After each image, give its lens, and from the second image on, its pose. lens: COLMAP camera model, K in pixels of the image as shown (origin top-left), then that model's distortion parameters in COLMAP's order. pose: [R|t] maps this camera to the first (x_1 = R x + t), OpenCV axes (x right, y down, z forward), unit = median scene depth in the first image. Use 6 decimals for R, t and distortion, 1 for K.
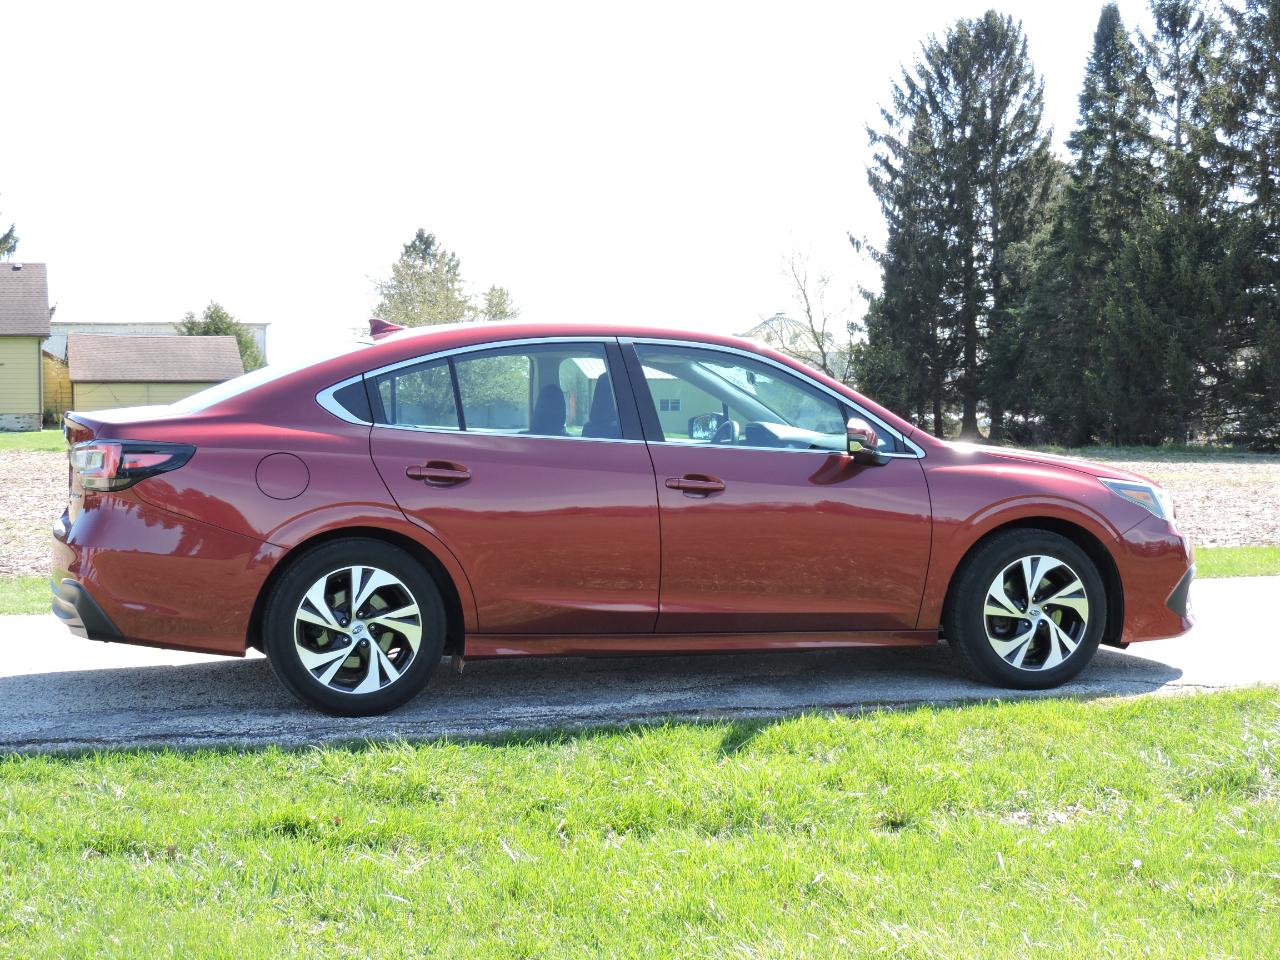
lens RADIAL K [[2089.5, 0, 648.1], [0, 2089.5, 477.4], [0, 0, 1]] dist [-0.019378, -0.123167]
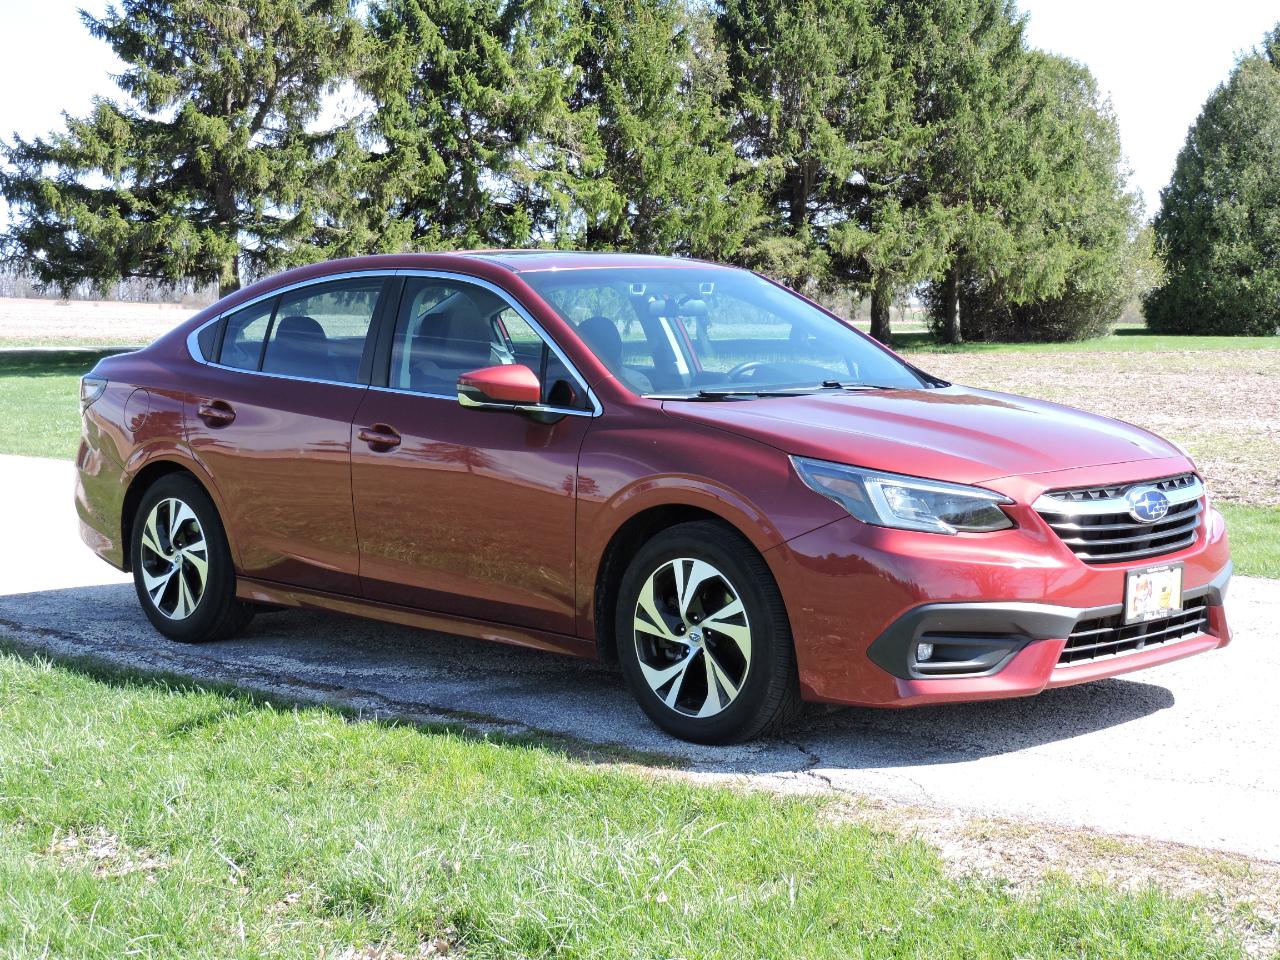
lens RADIAL K [[2089.5, 0, 648.1], [0, 2089.5, 477.4], [0, 0, 1]] dist [-0.019378, -0.123167]
pose [[0.480626, 0.065469, -0.874479, 0.819174], [-0.022899, 0.997806, 0.062117, -0.035617], [0.876627, -0.009831, 0.481070, 0.647116]]
